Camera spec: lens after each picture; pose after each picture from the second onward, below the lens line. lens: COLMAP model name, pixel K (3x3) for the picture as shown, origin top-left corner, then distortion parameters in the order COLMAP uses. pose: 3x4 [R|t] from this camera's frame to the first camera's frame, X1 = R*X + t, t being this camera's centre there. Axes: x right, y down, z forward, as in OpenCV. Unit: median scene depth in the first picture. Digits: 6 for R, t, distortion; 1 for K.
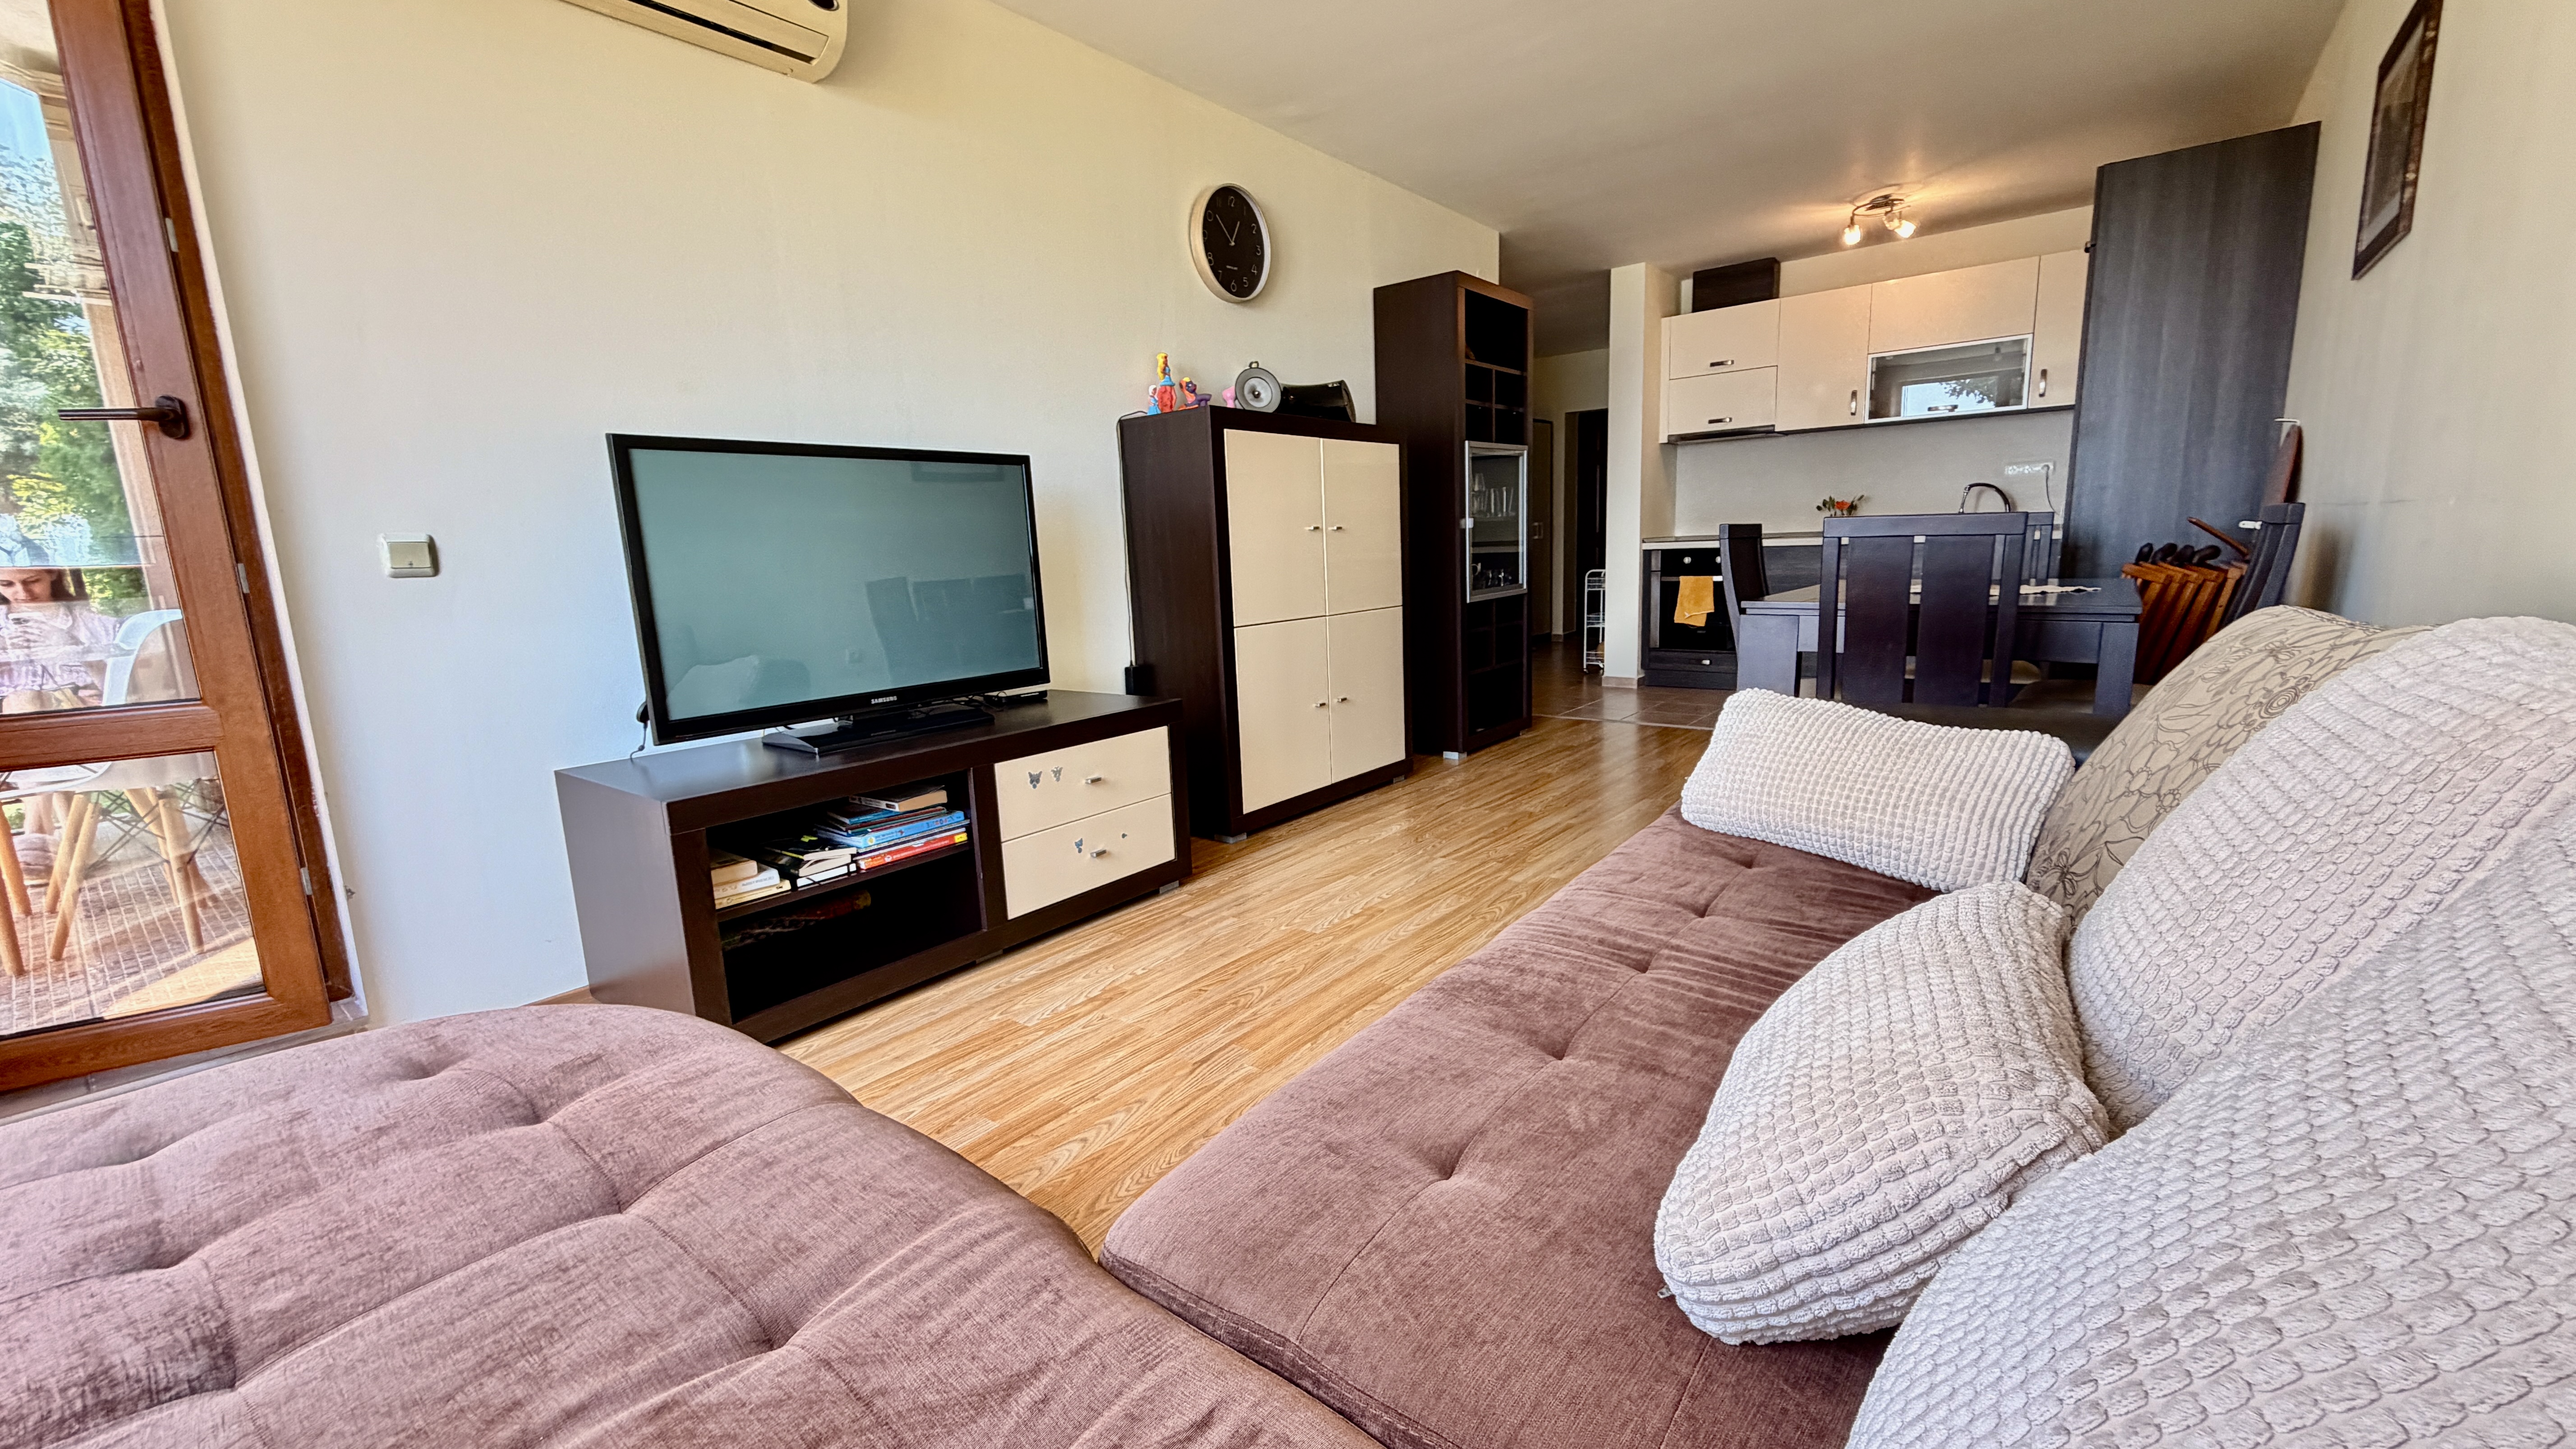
lens RADIAL K [[1023.3, 0, 1285.8], [0, 1023.3, 732.0], [0, 0, 1]] dist [0.003482, 0.000278]
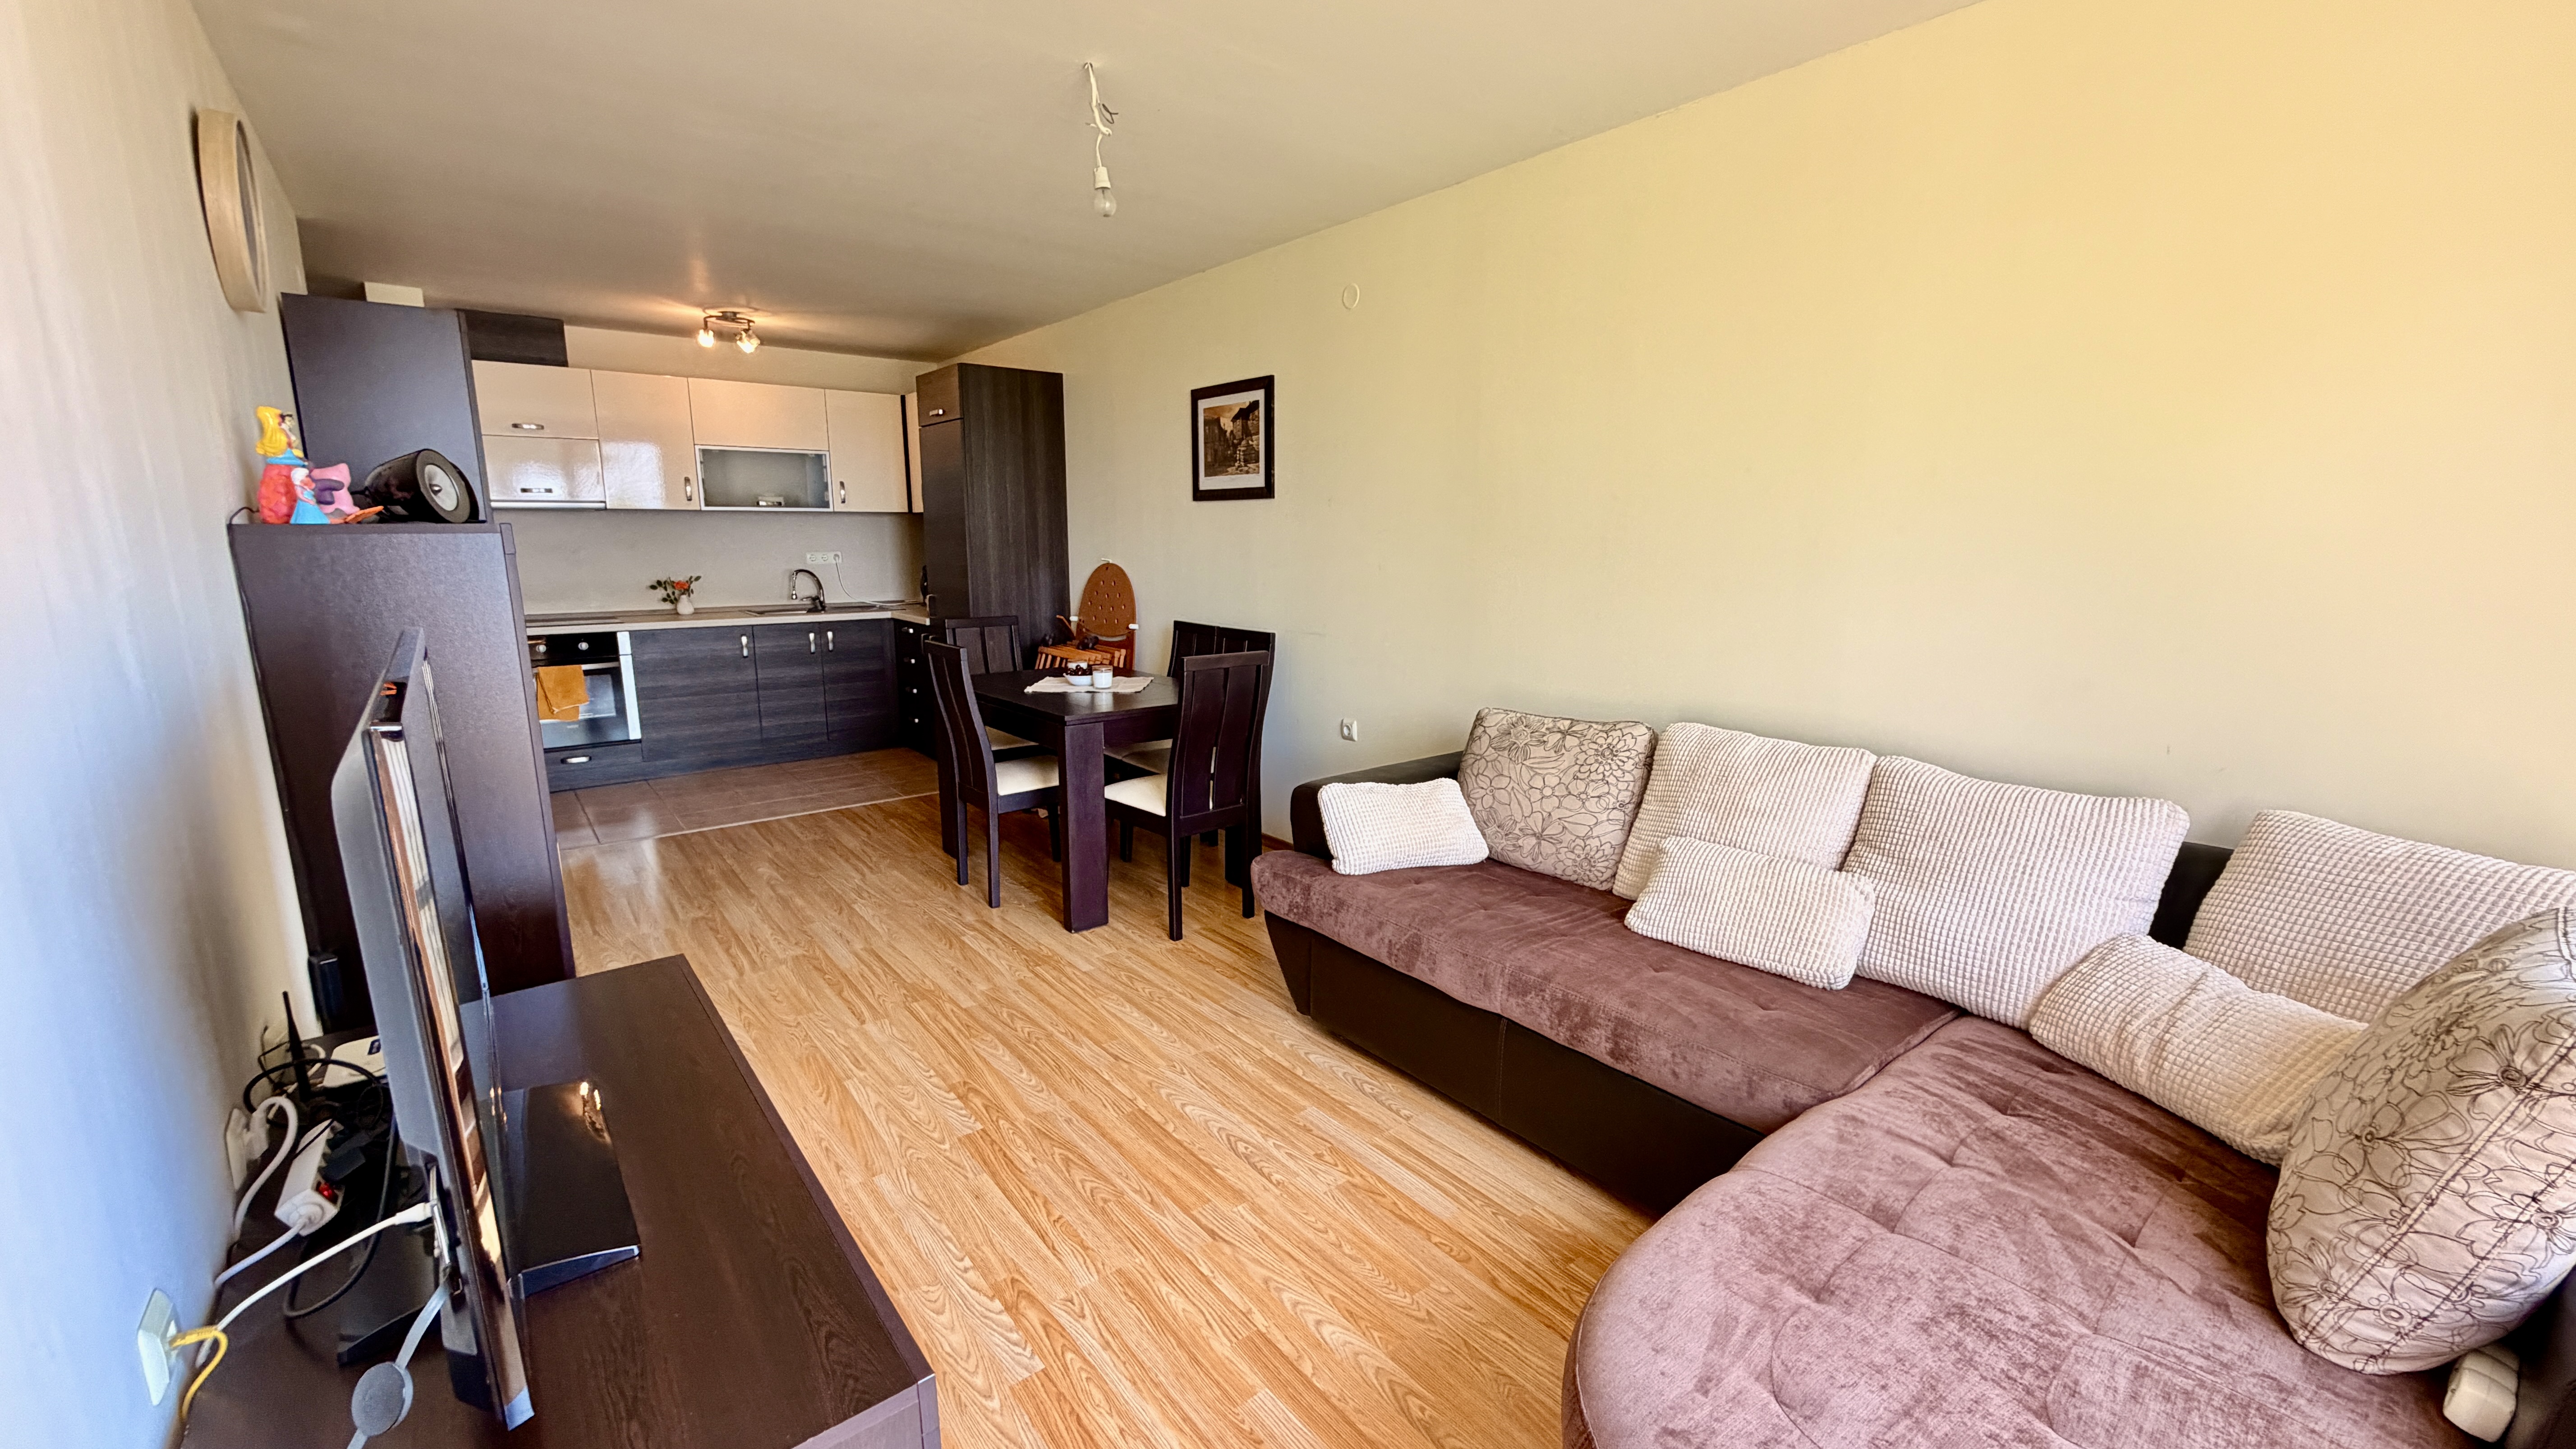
lens RADIAL K [[1023.3, 0, 1287.4], [0, 1023.3, 726.3], [0, 0, 1]] dist [0.003482, 0.000278]
pose [[0.221711, -0.140989, 0.964866, -0.528174], [0.164514, 0.980716, 0.105502, -0.150011], [-0.961134, 0.135343, 0.240630, 0.320139]]
